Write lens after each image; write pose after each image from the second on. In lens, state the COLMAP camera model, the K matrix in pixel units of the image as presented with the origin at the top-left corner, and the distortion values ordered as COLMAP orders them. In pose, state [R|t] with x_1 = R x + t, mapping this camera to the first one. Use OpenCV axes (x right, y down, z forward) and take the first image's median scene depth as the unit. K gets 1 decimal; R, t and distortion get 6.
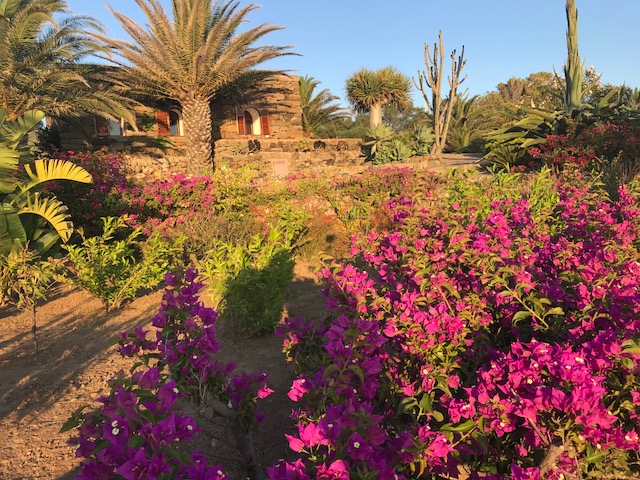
lens RADIAL K [[525.6, 0, 319.4], [0, 525.6, 240.2], [0, 0, 1]] dist [-0.002808, 0.000475]
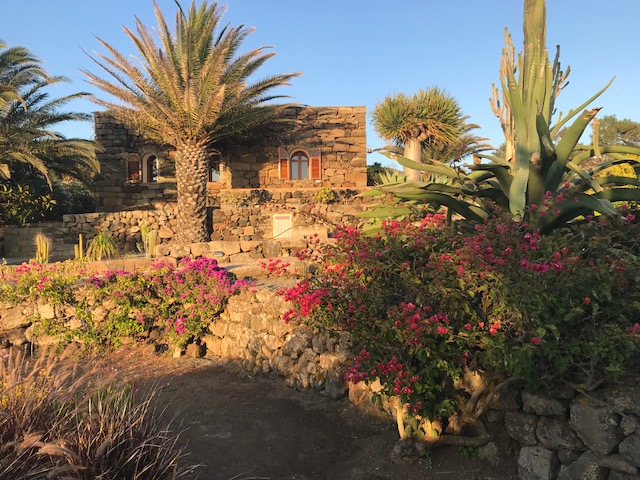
lens RADIAL K [[525.6, 0, 320.2], [0, 525.6, 239.2], [0, 0, 1]] dist [-0.002808, 0.000475]
pose [[0.880337, 0.052531, -0.471432, 0.333133], [-0.076982, 0.996496, -0.032715, -0.089241], [0.468061, 0.065092, 0.881296, 0.309575]]
